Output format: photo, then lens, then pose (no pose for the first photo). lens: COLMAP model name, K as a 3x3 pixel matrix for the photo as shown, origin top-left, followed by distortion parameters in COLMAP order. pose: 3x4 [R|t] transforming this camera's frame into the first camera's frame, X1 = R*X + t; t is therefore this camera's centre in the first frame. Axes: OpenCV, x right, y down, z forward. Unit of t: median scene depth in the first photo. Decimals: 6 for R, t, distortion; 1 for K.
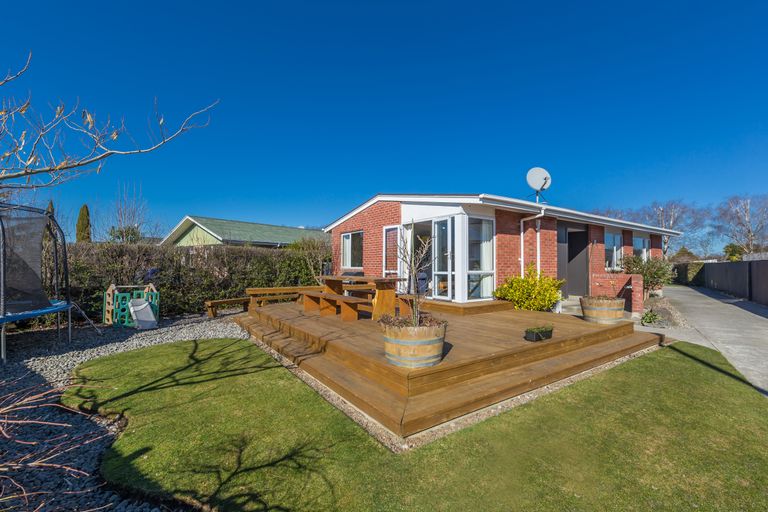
lens RADIAL K [[334.8, 0, 386.0], [0, 334.8, 260.8], [0, 0, 1]] dist [0.000013, -0.000625]
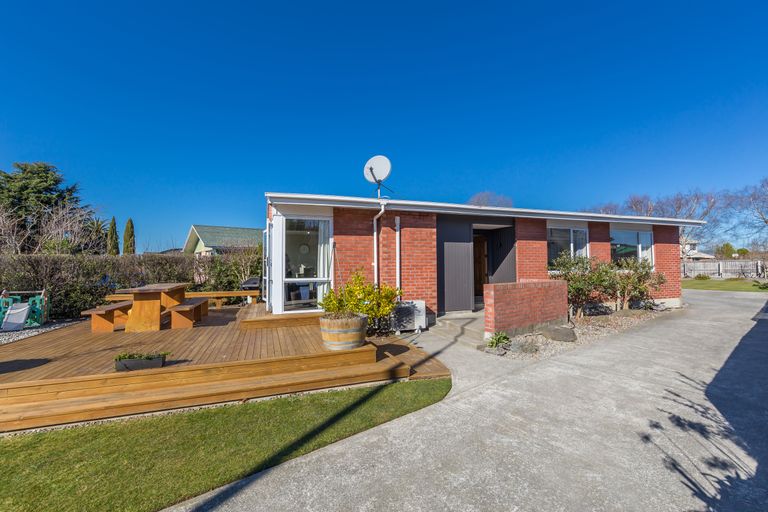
lens RADIAL K [[334.8, 0, 386.3], [0, 334.8, 253.8], [0, 0, 1]] dist [0.000013, -0.000625]
pose [[0.966878, -0.019992, -0.254455, 0.648956], [0.014869, 0.999647, -0.022039, -0.011502], [0.254806, 0.017526, 0.966833, 0.182252]]
